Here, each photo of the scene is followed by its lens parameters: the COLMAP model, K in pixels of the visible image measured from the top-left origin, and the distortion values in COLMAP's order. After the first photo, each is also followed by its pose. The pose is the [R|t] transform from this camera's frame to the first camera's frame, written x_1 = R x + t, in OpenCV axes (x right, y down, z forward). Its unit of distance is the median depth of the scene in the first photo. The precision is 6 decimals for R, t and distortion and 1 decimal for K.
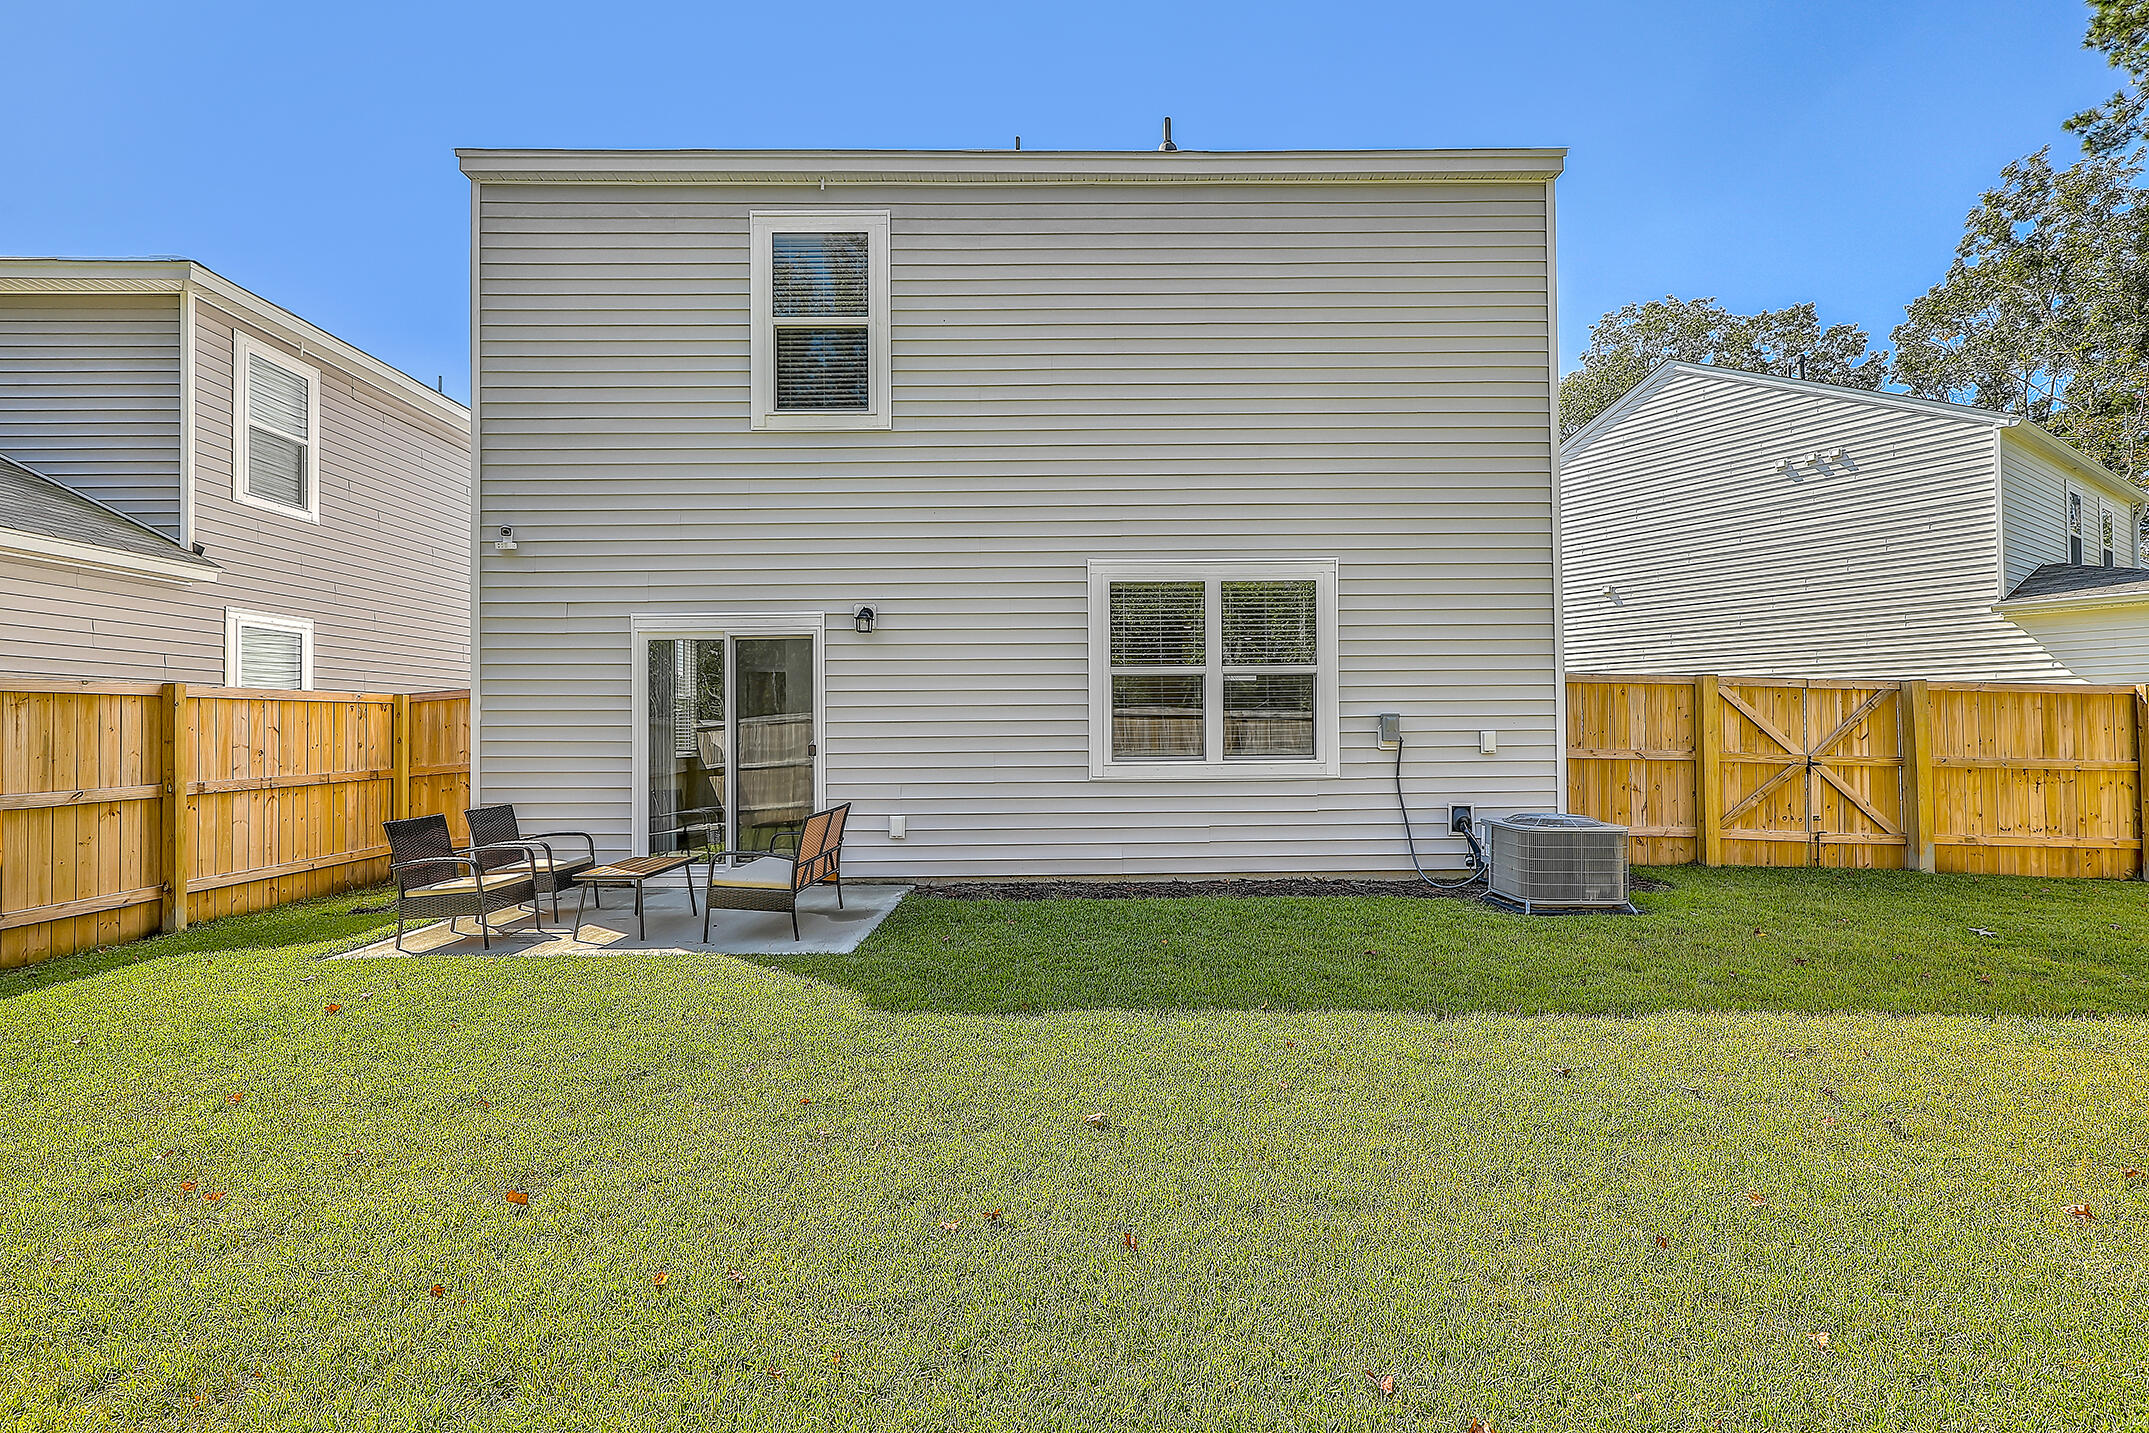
lens RADIAL K [[973.1, 0, 1073.8], [0, 973.1, 723.7], [0, 0, 1]] dist [0.006815, -0.003280]
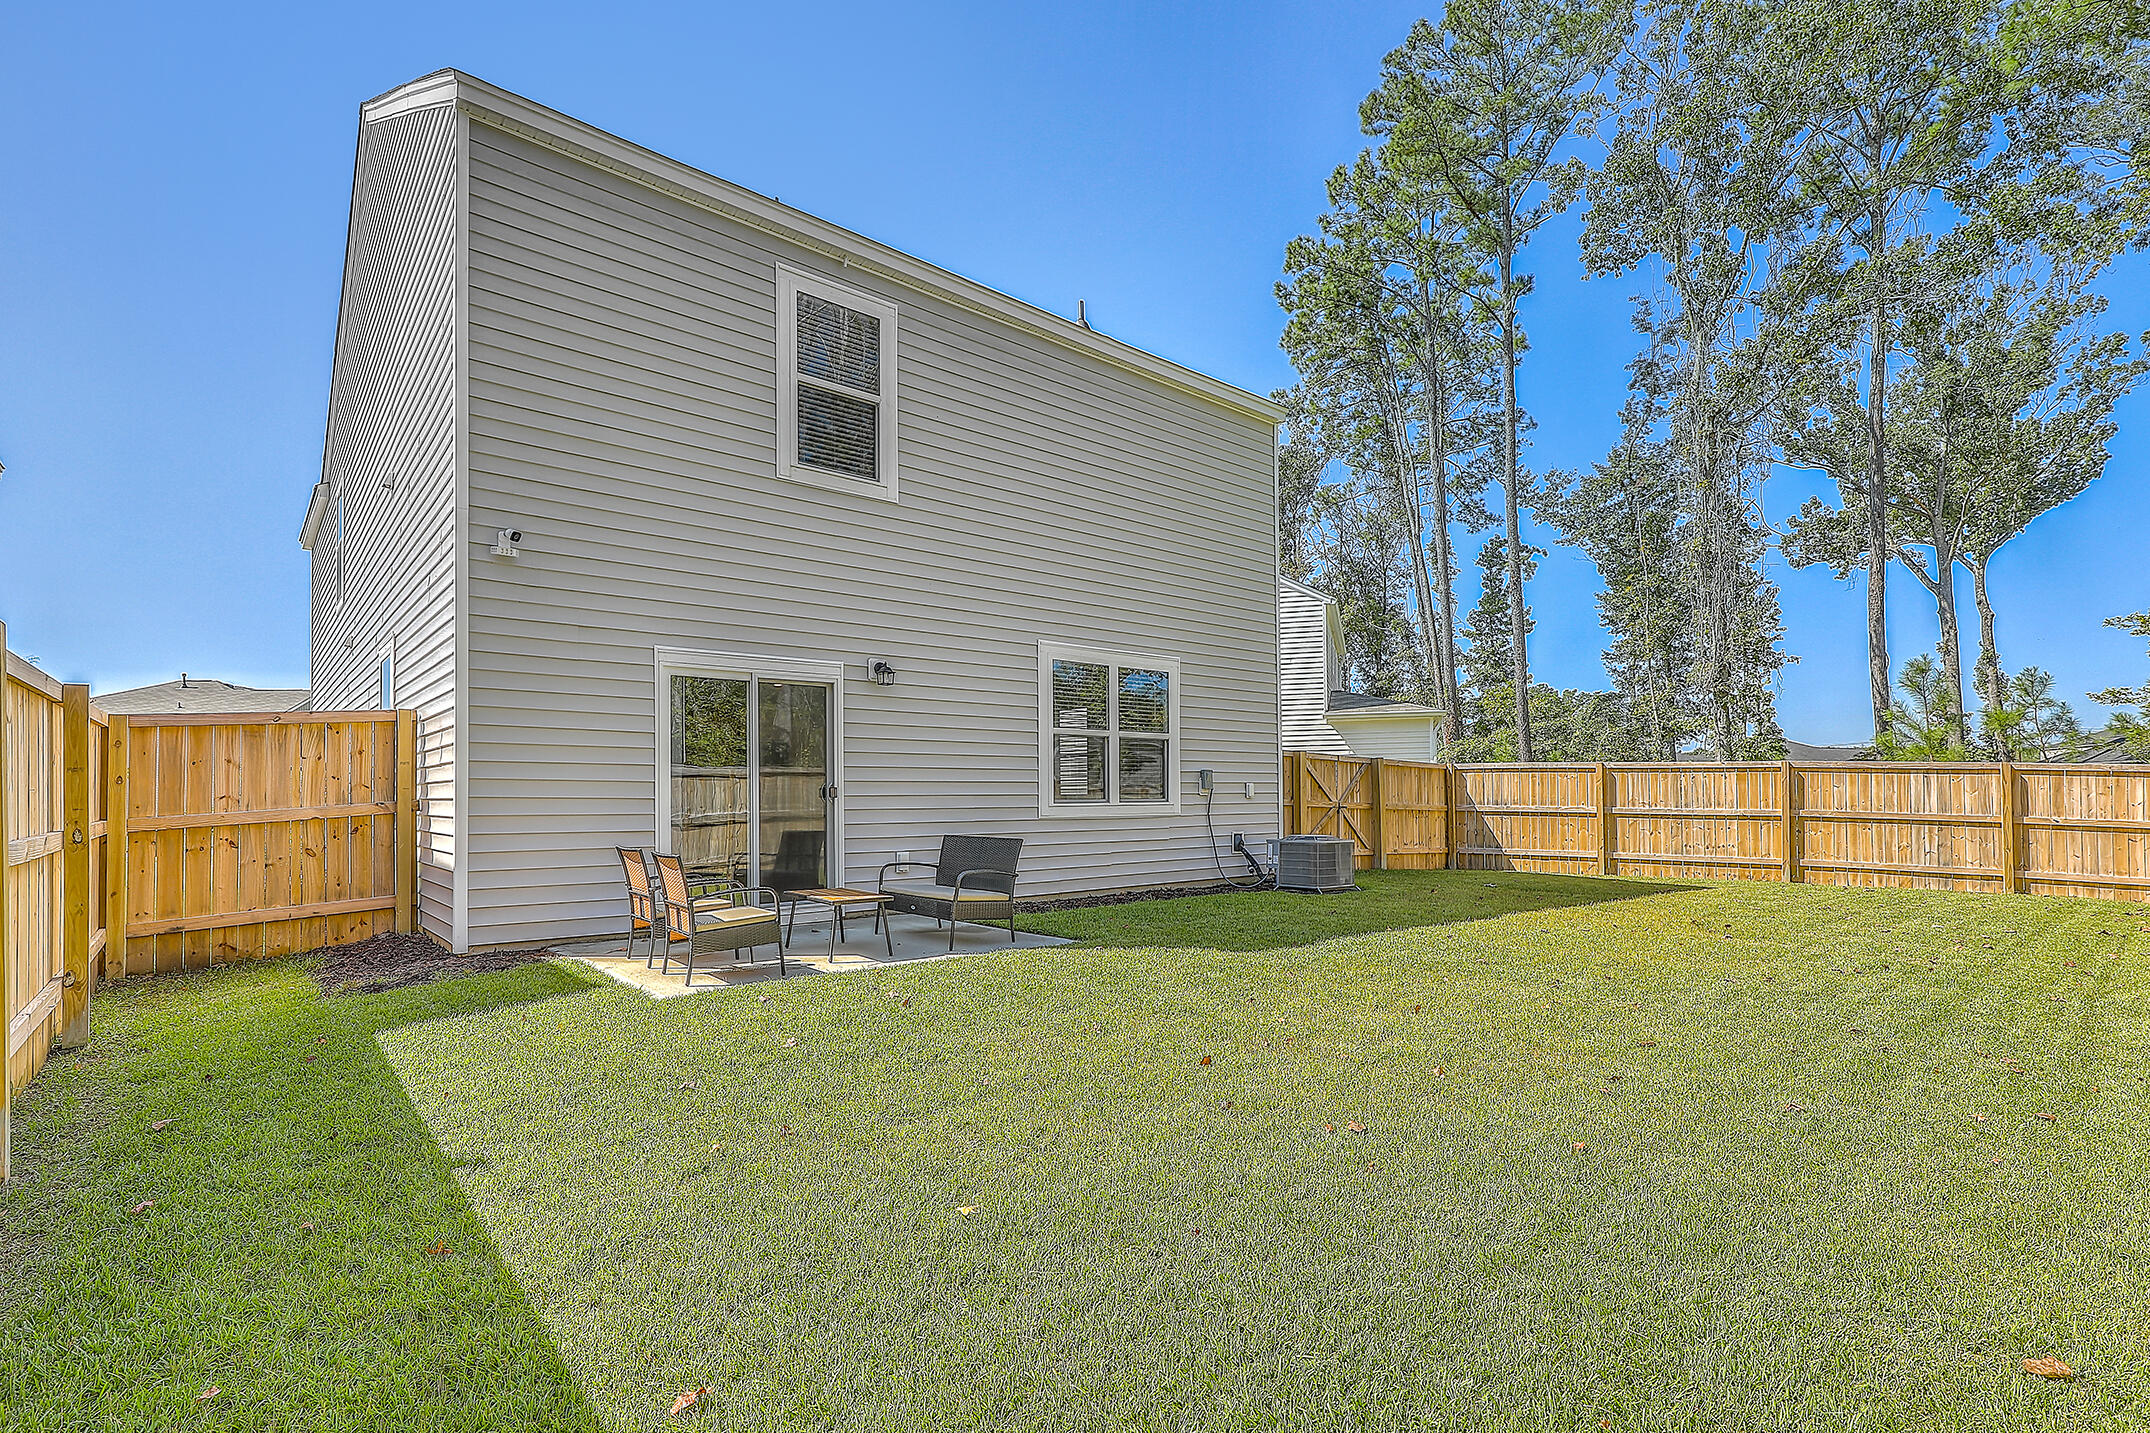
lens RADIAL K [[973.5, 0, 1081.6], [0, 973.5, 773.6], [0, 0, 1]] dist [0.006815, -0.003280]
pose [[0.773330, 0.019351, 0.633708, -0.612206], [-0.009286, 0.999773, -0.019198, 0.020539], [-0.633936, 0.008962, 0.773334, 0.013020]]
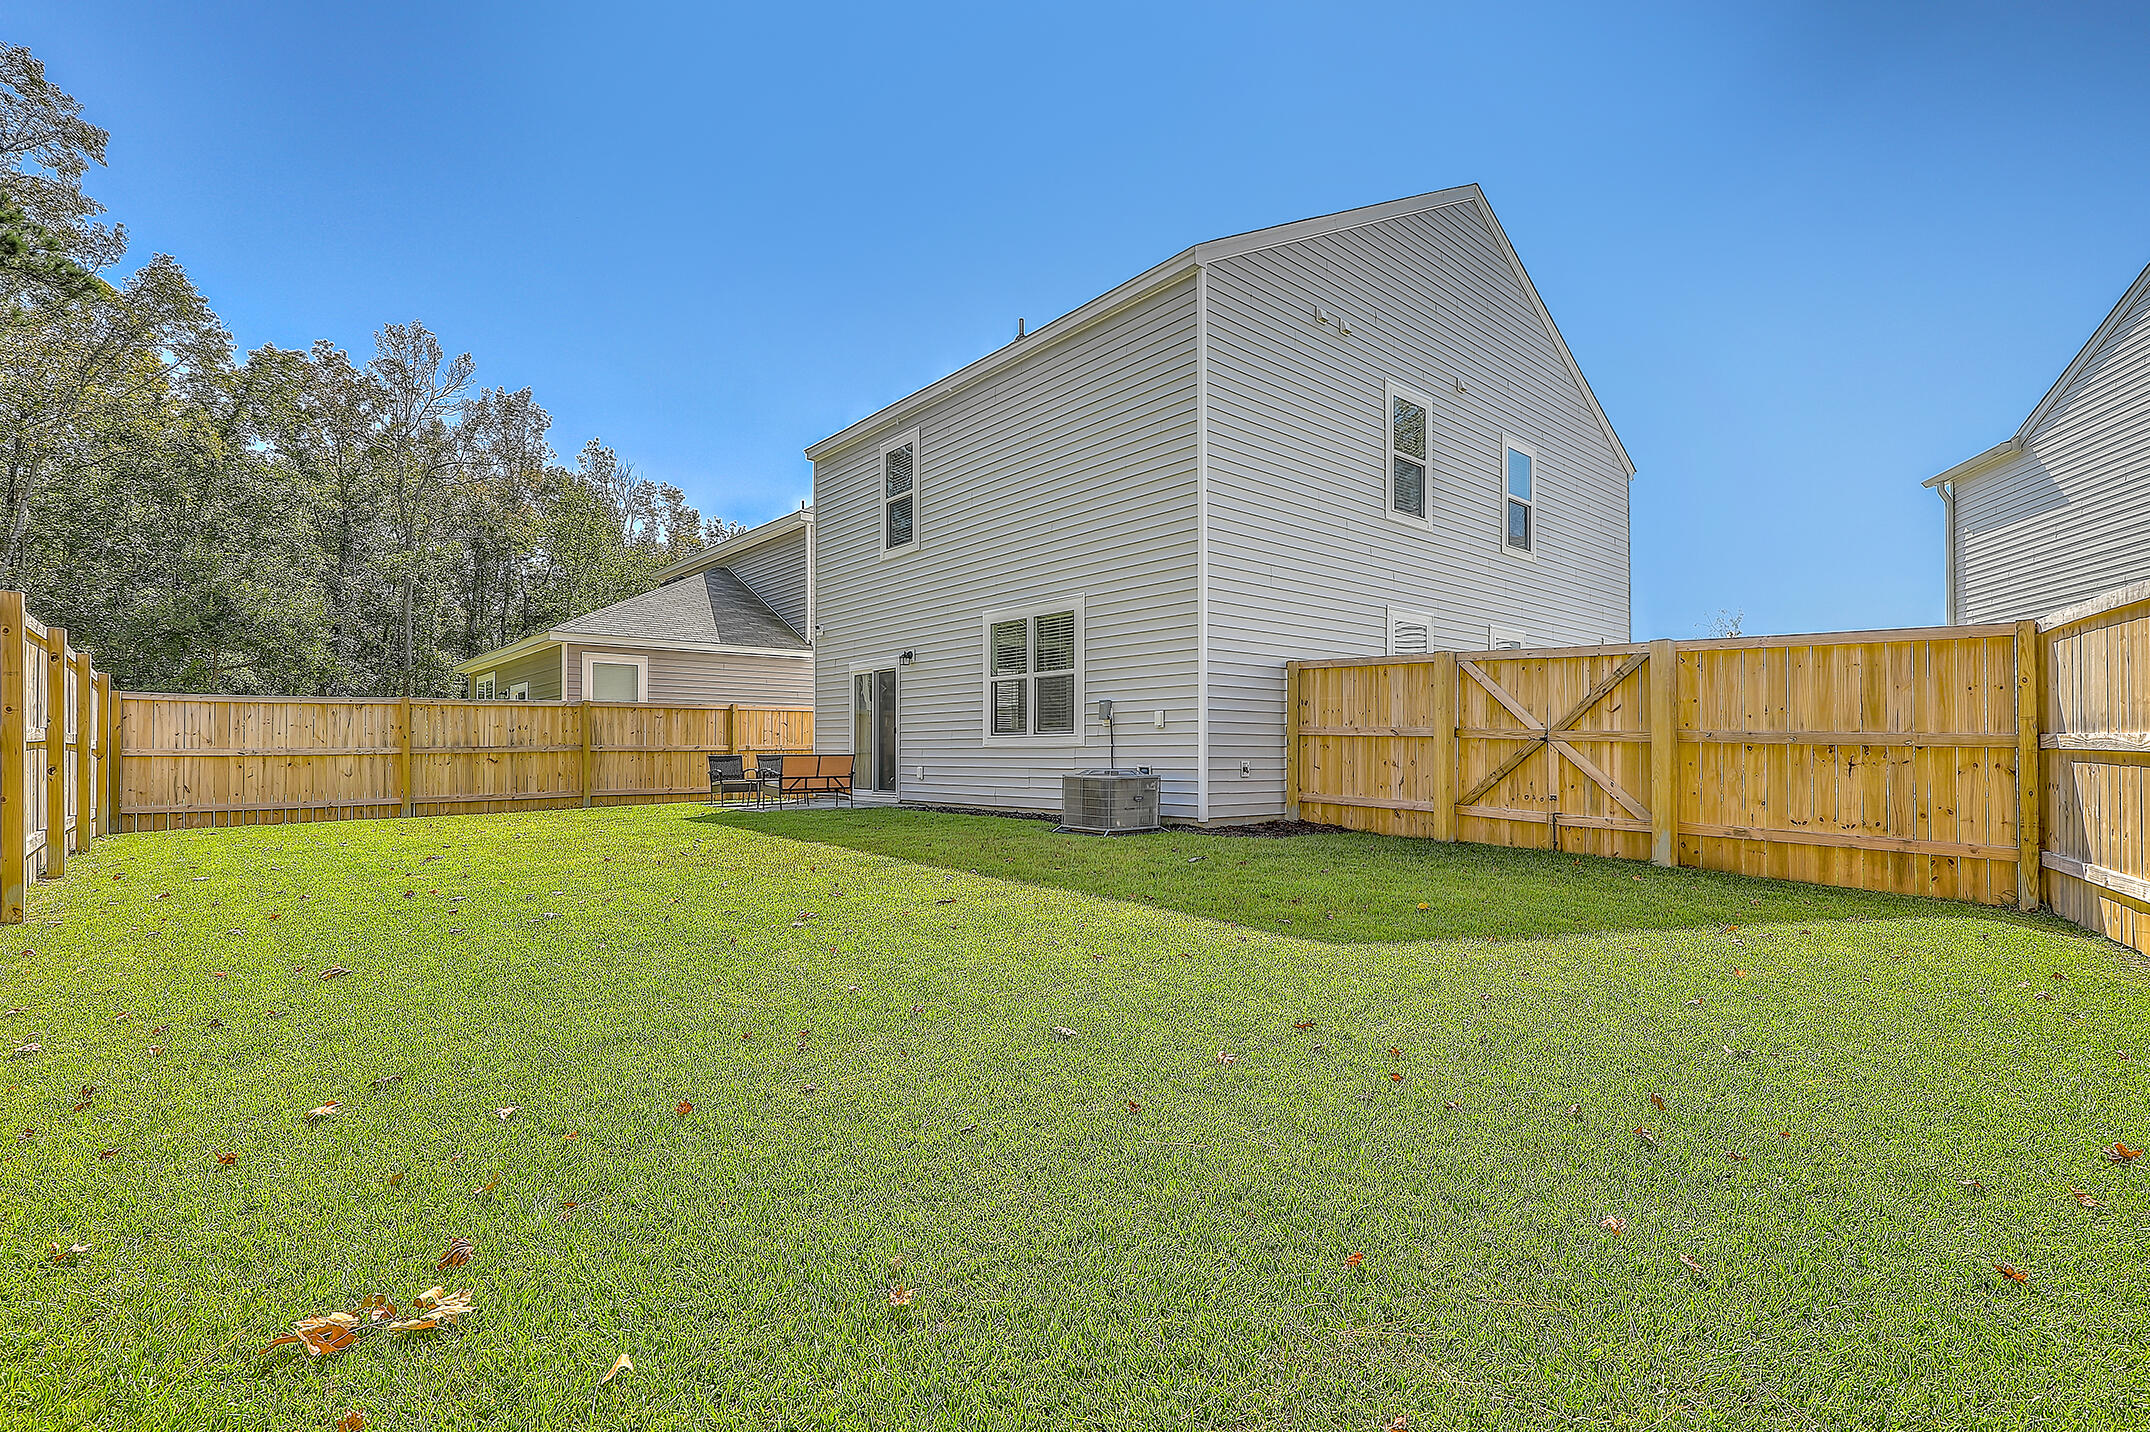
lens RADIAL K [[973.5, 0, 1123.0], [0, 973.5, 747.8], [0, 0, 1]] dist [0.006815, -0.003280]
pose [[0.662579, 0.003158, -0.748985, 1.182522], [0.006327, 0.999932, 0.009812, 0.037577], [0.748965, -0.011240, 0.662514, 0.080470]]
